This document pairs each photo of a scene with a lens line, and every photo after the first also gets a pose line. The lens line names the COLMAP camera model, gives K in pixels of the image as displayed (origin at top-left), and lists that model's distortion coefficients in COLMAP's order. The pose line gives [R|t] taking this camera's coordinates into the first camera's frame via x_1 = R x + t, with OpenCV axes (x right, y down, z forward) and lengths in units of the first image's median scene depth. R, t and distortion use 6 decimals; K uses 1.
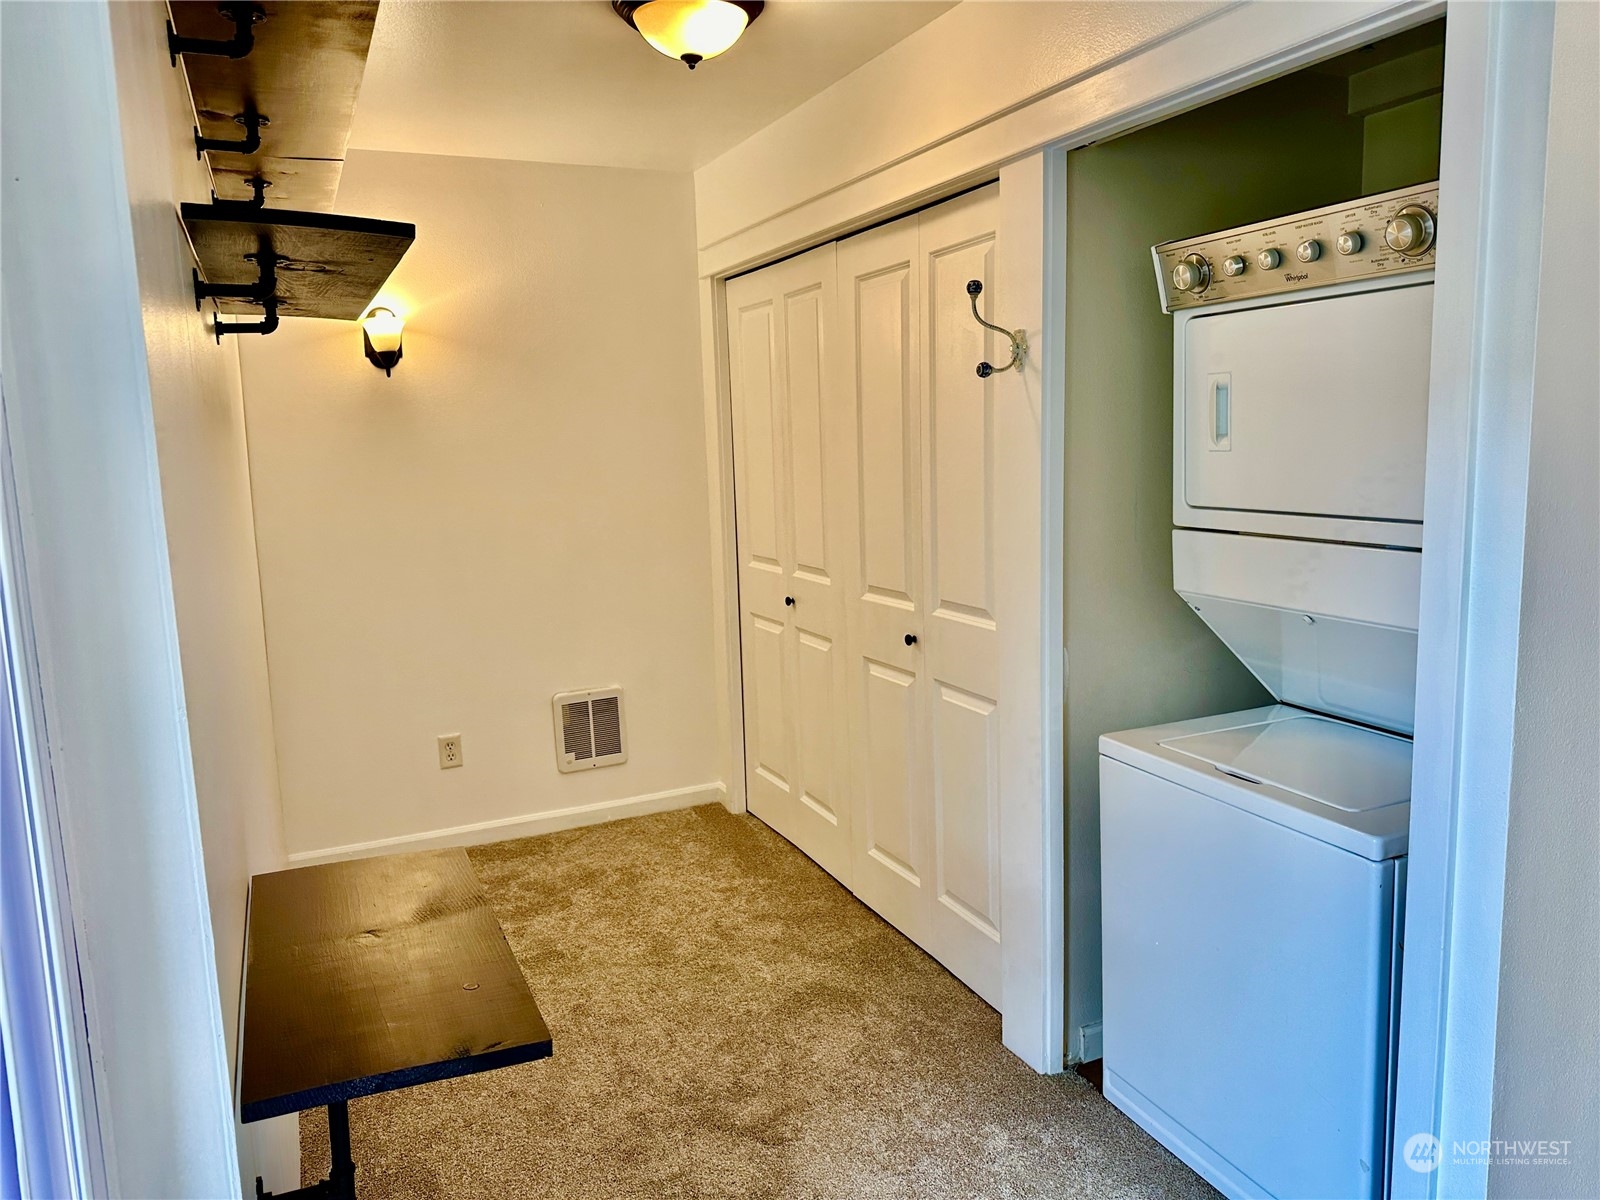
lens RADIAL K [[1131.5, 0, 799.3], [0, 1131.5, 600.9], [0, 0, 1]] dist [0.084329, -0.046096]
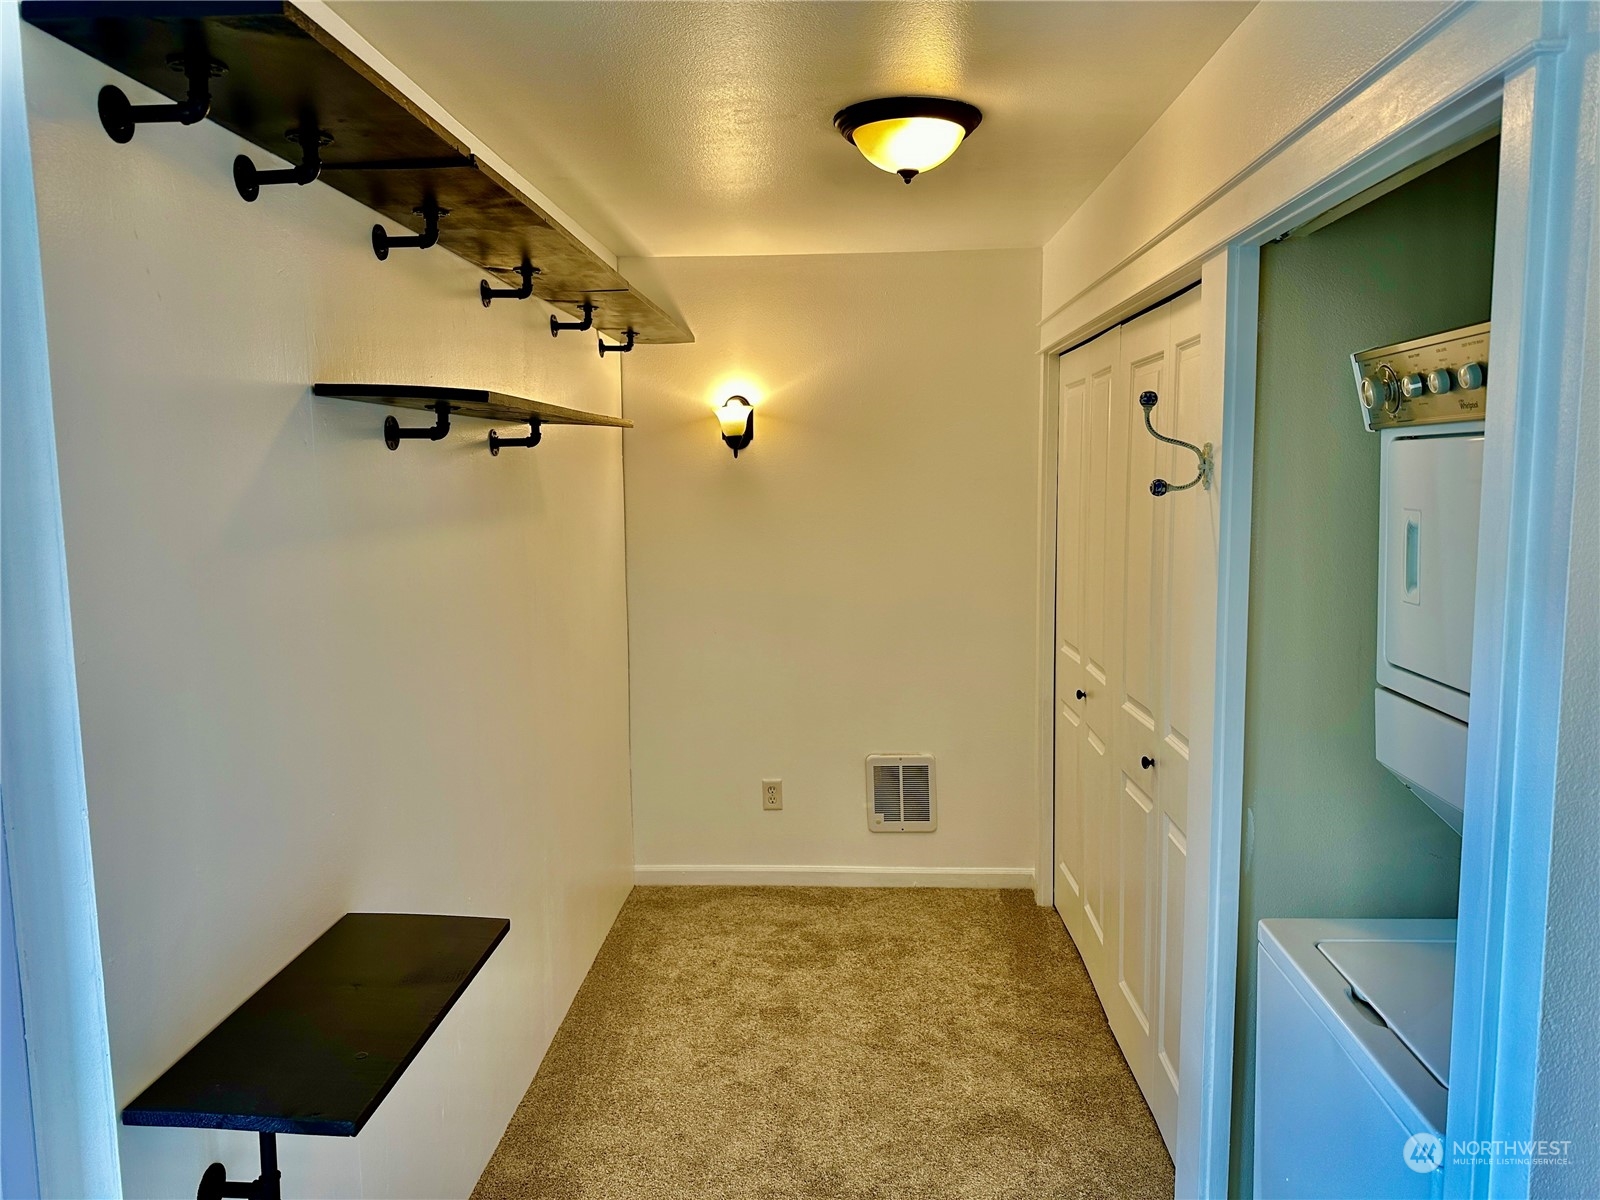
lens RADIAL K [[1131.5, 0, 794.4], [0, 1131.5, 603.4], [0, 0, 1]] dist [0.084329, -0.046096]
pose [[0.889197, 0.077993, -0.450828, 0.180831], [-0.087856, 0.996133, -0.000952, -0.048715], [0.449010, 0.040454, 0.892610, 0.040117]]
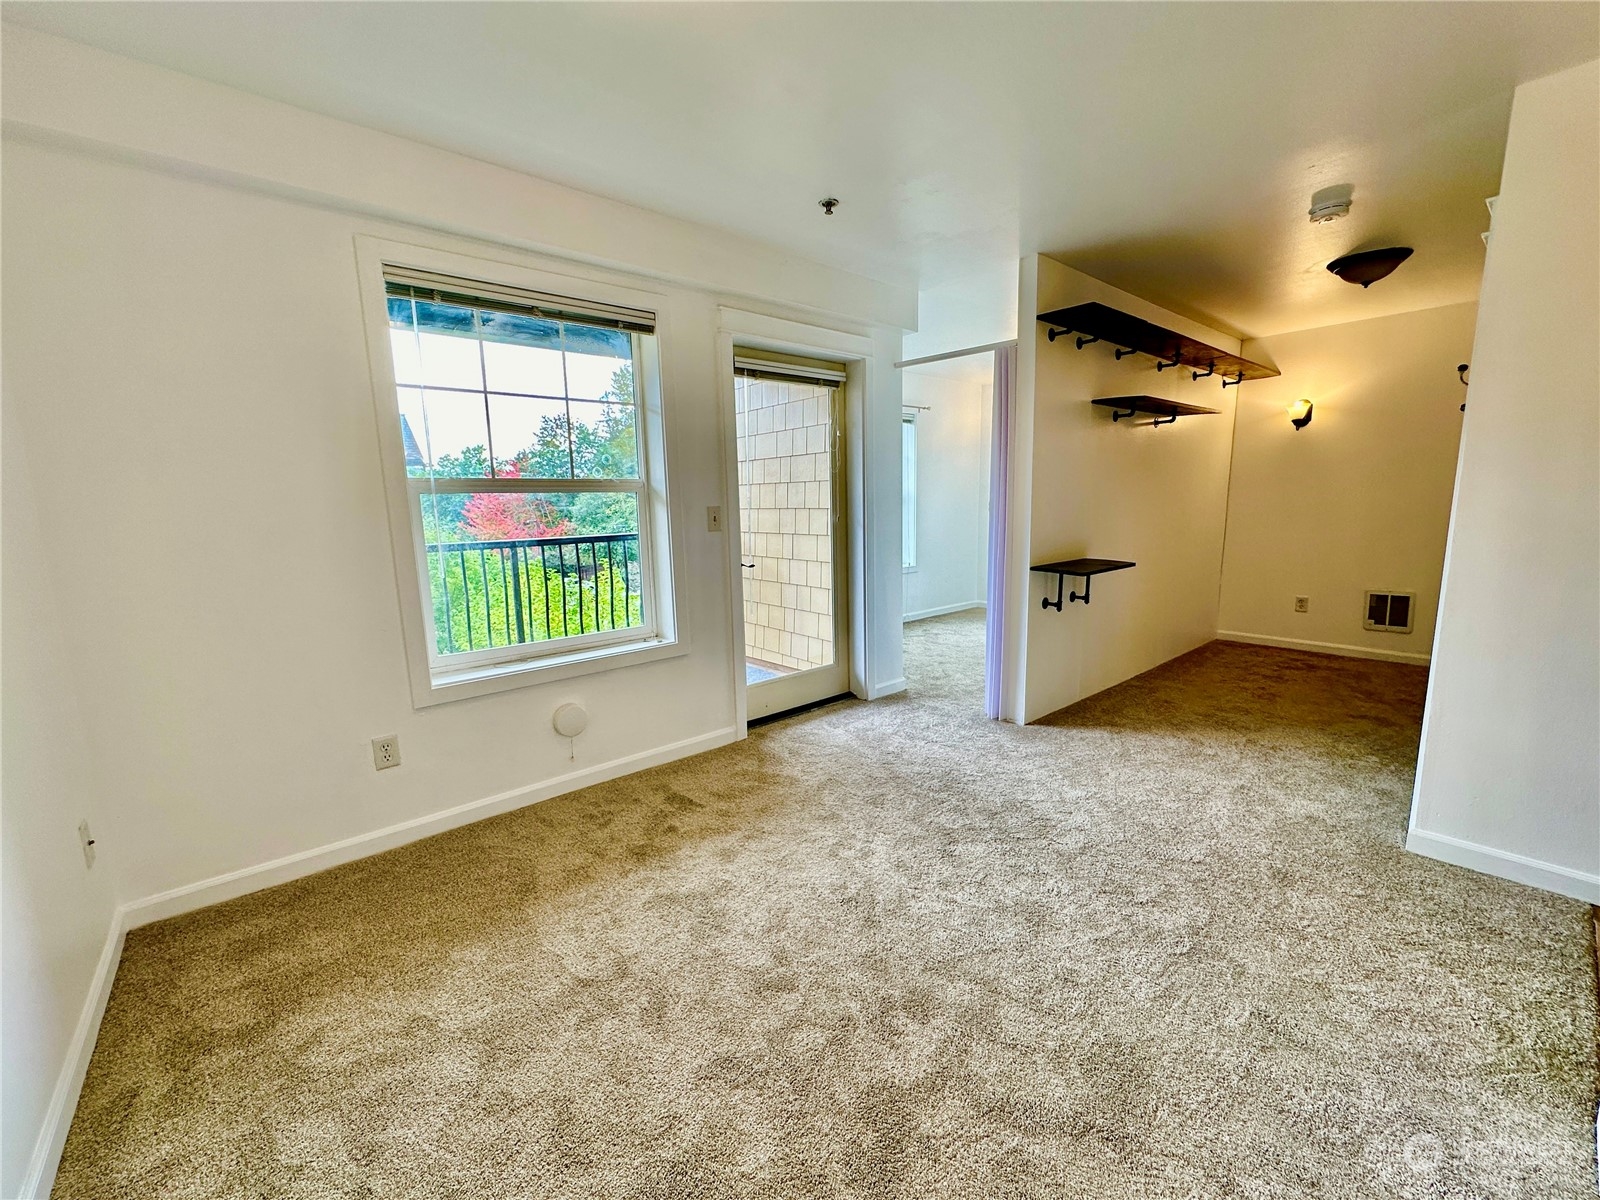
lens RADIAL K [[630.7, 0, 792.5], [0, 630.7, 601.1], [0, 0, 1]] dist [-0.001360, 0.001686]
pose [[0.266301, 0.186017, -0.945770, 0.550724], [-0.131715, 0.979020, 0.155469, 0.067031], [0.954848, 0.083170, 0.285215, -0.250126]]
